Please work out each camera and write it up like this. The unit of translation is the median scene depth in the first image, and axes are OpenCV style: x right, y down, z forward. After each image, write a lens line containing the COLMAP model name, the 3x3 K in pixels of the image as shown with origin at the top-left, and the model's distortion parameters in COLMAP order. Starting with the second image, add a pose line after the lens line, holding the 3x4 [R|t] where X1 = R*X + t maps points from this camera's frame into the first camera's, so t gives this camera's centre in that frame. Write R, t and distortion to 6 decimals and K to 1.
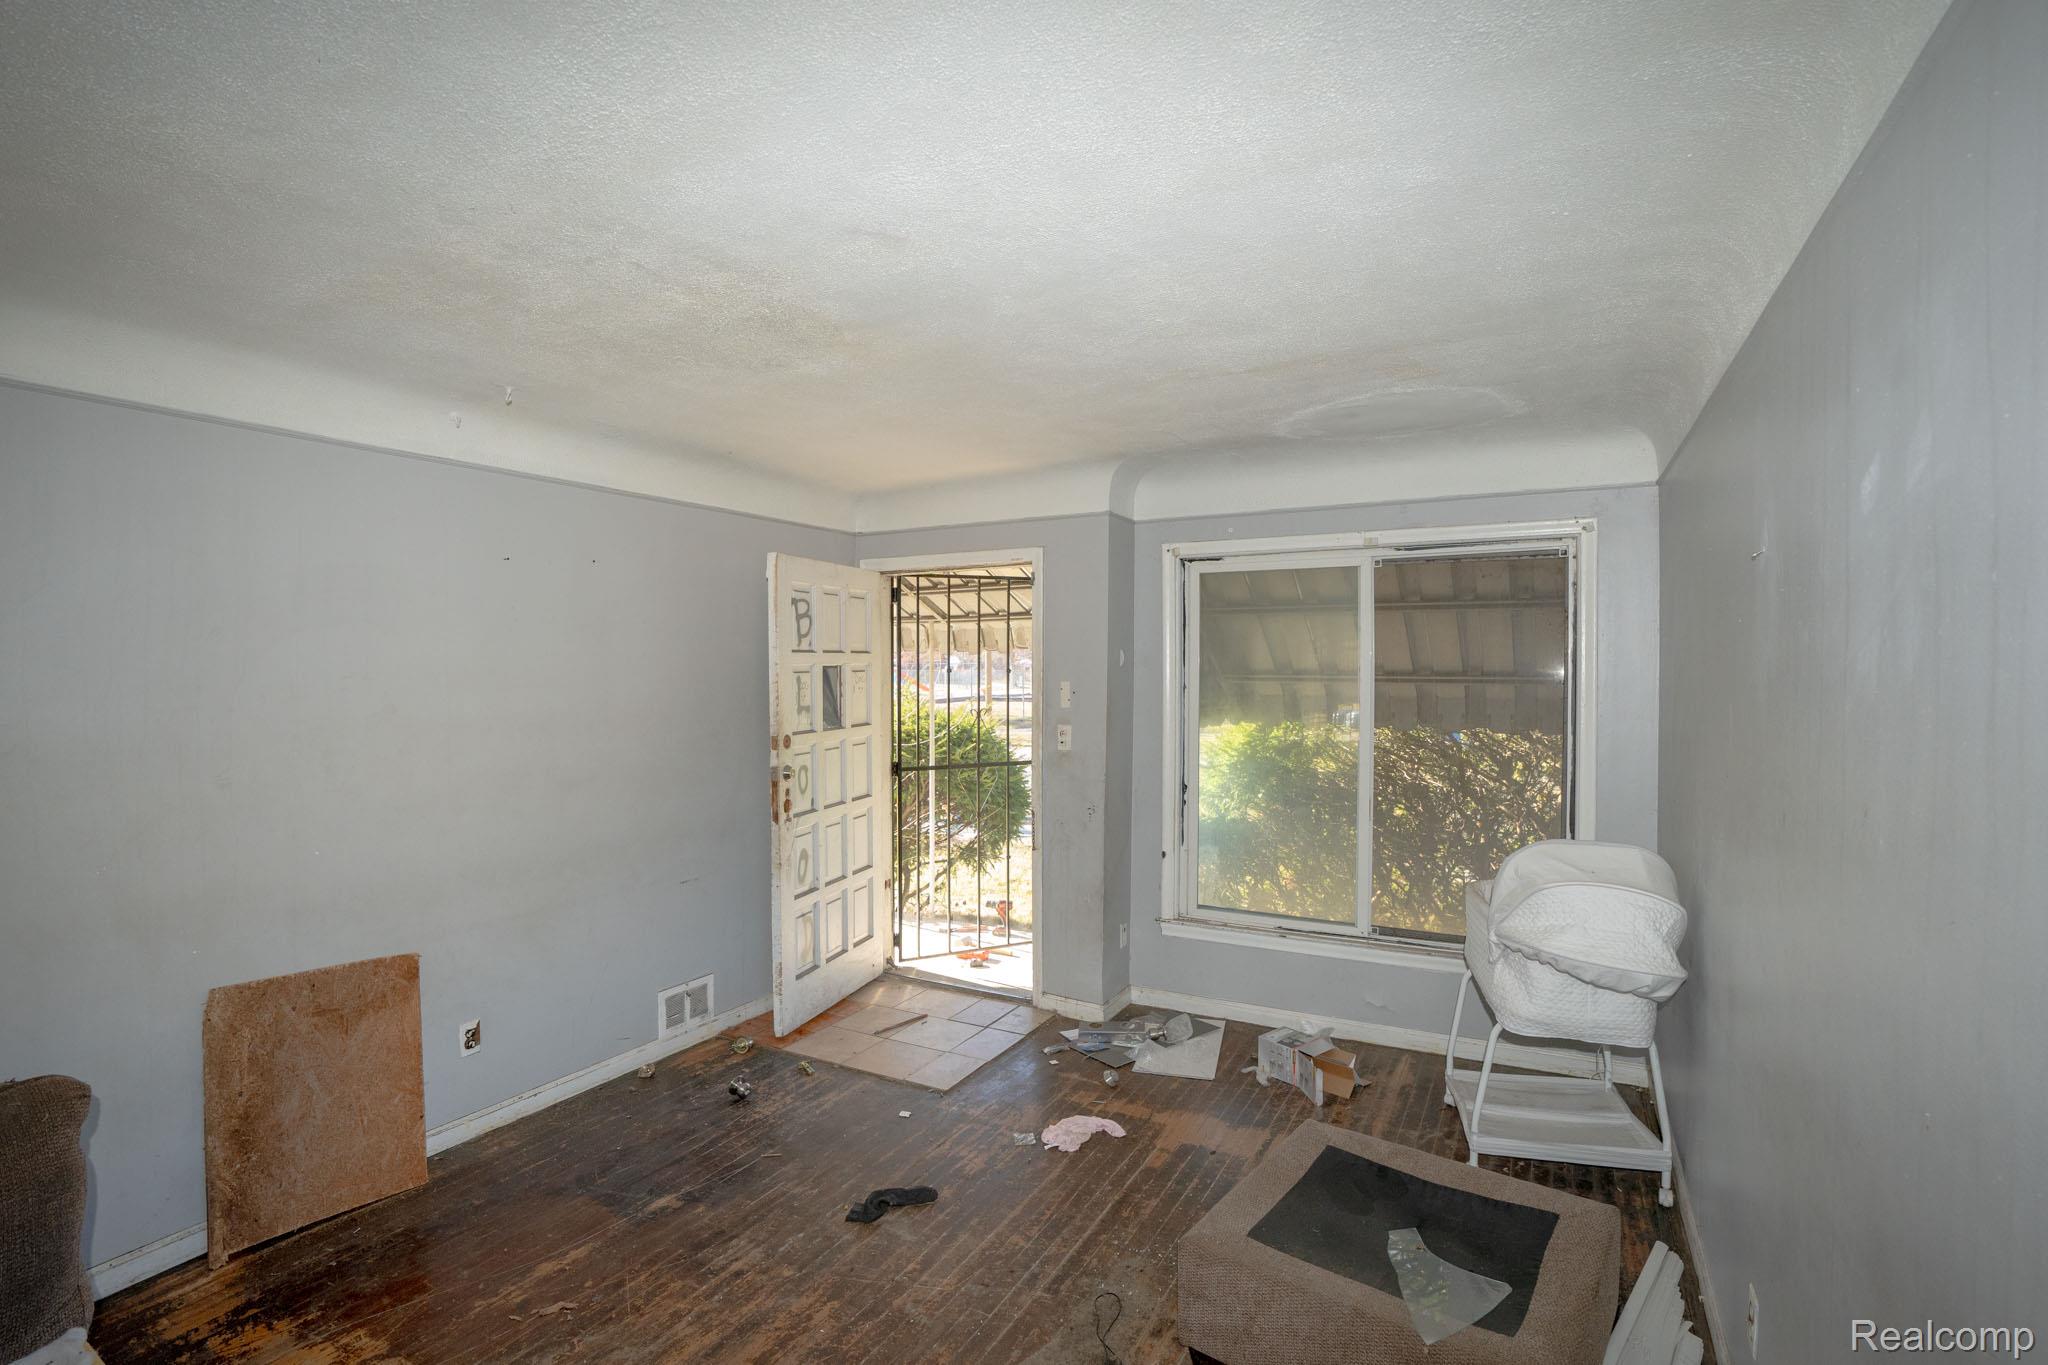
lens RADIAL K [[953.6, 0, 1024.4], [0, 953.6, 679.8], [0, 0, 1]] dist [-0.043237, -0.000276]
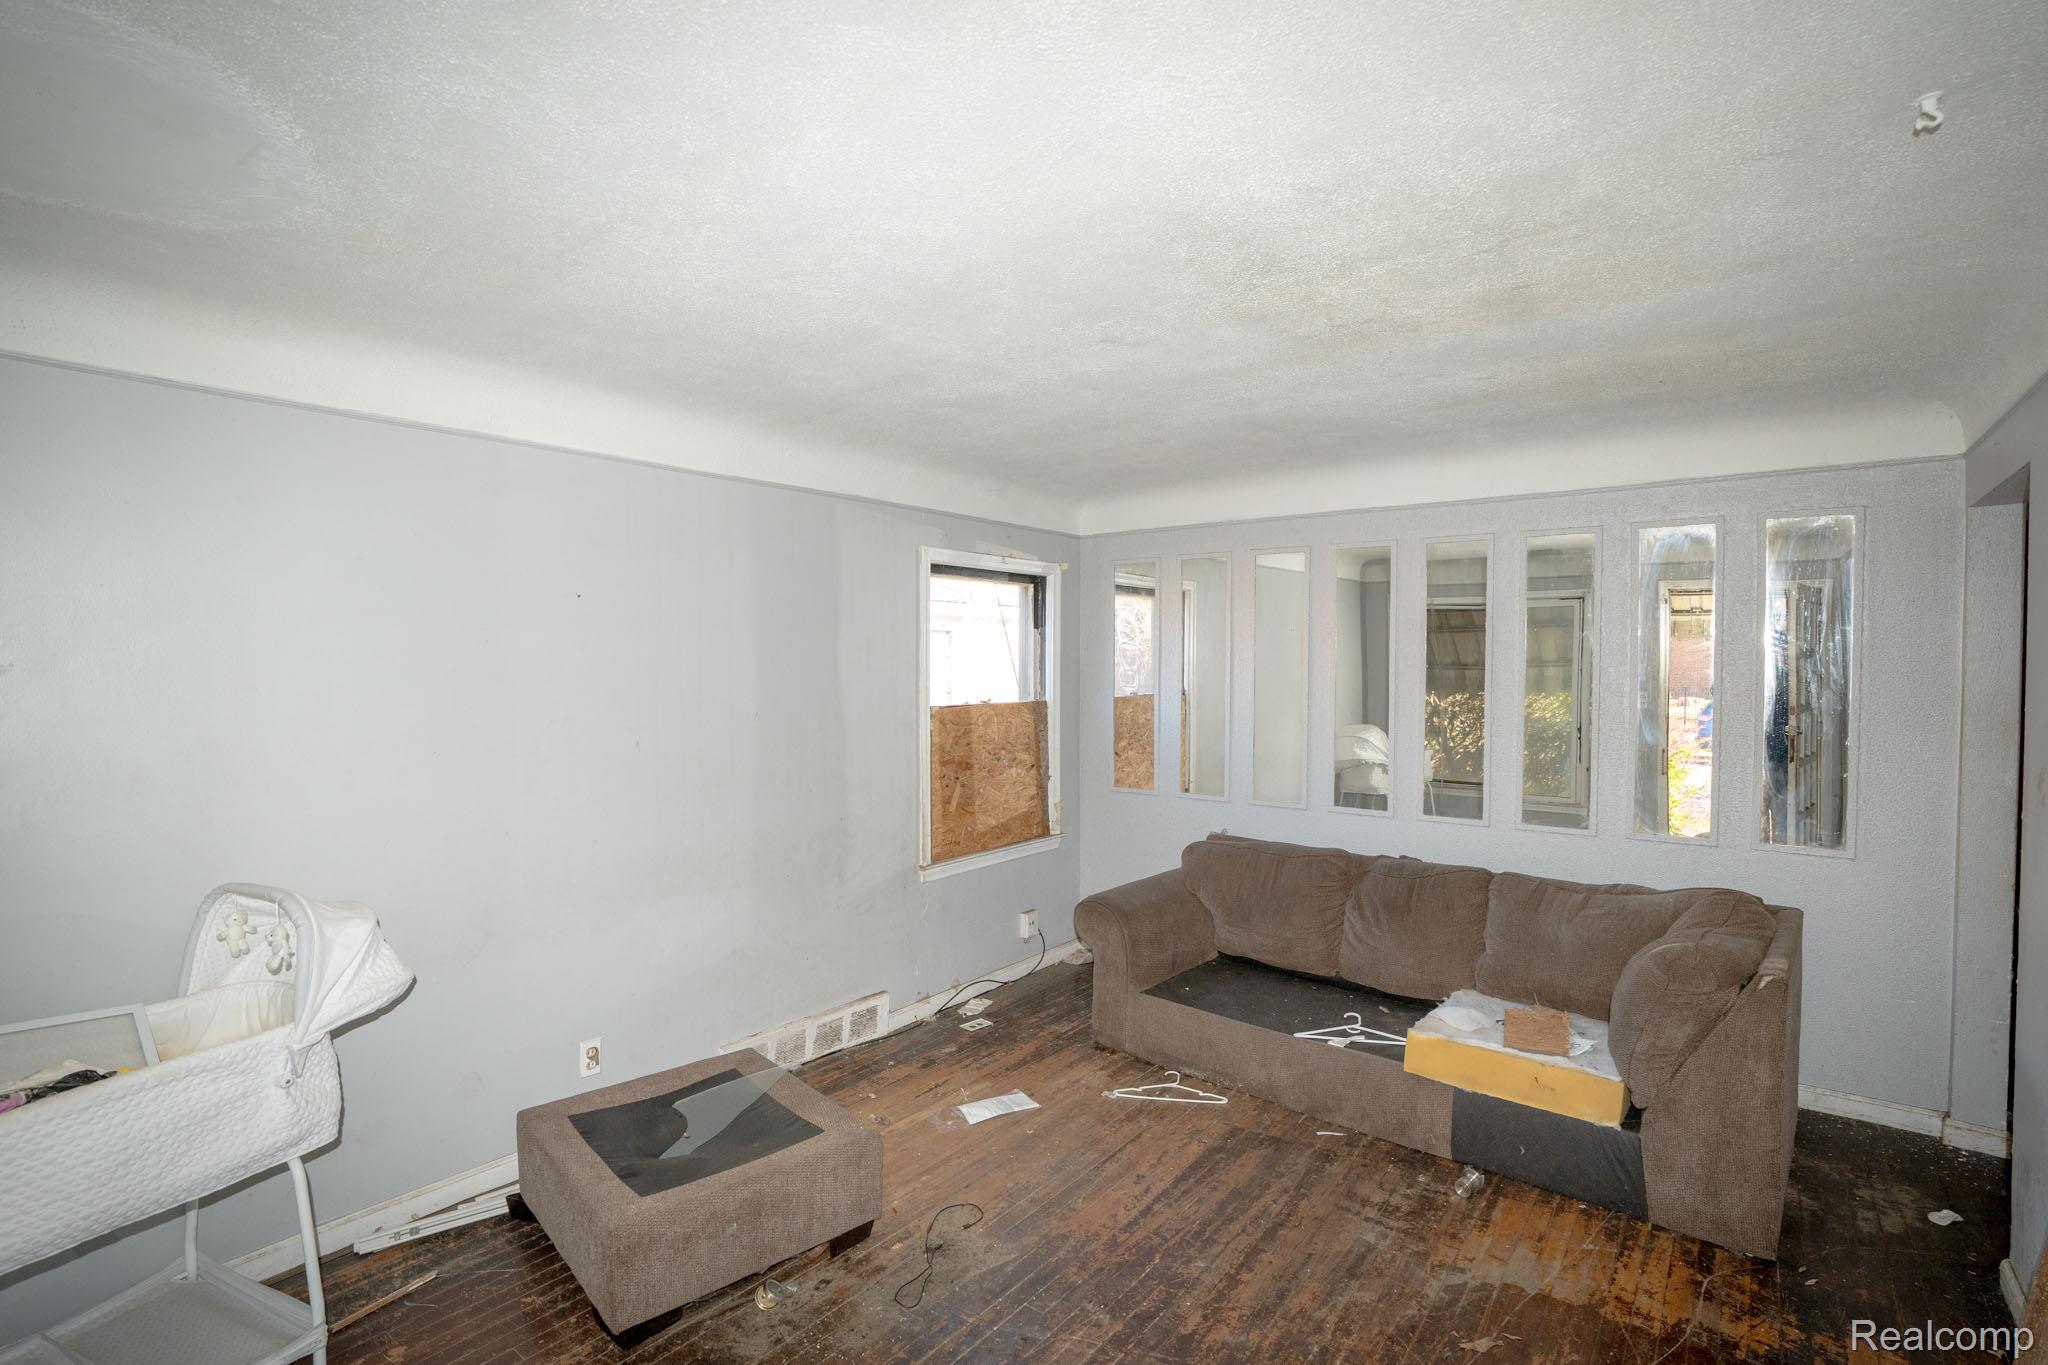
lens RADIAL K [[953.6, 0, 1024.9], [0, 953.6, 676.2], [0, 0, 1]] dist [-0.043237, -0.000276]
pose [[-0.987003, -0.002184, 0.160690, -0.195392], [0.002149, 0.999639, 0.026791, -0.027825], [-0.160690, 0.026788, -0.986641, 1.960409]]
